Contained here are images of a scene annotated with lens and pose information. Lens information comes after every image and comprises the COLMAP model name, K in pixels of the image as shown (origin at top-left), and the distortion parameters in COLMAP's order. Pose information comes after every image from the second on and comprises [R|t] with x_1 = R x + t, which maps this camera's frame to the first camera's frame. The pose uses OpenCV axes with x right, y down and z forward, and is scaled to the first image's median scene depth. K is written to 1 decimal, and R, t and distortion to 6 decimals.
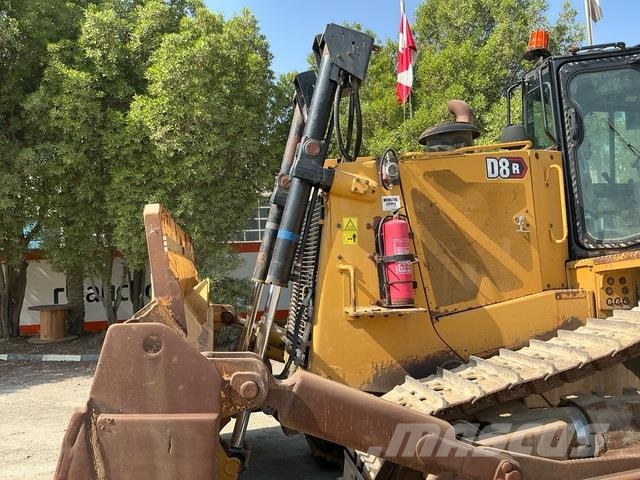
lens RADIAL K [[540.4, 0, 318.7], [0, 540.4, 238.4], [0, 0, 1]] dist [0.086919, -0.191453]
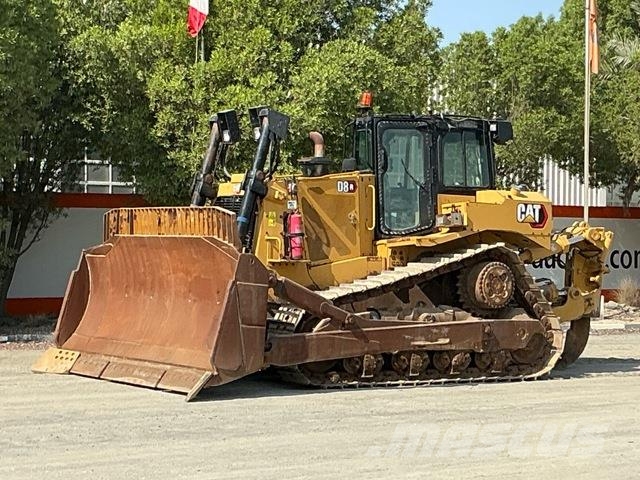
lens RADIAL K [[1461.8, 0, 323.1], [0, 1461.8, 233.8], [0, 0, 1]] dist [0.125619, 0.000000]
pose [[0.915172, 0.051326, 0.399783, -1.686362], [-0.070260, 0.996988, 0.032839, -0.131750], [-0.396893, -0.058142, 0.916021, -3.472319]]
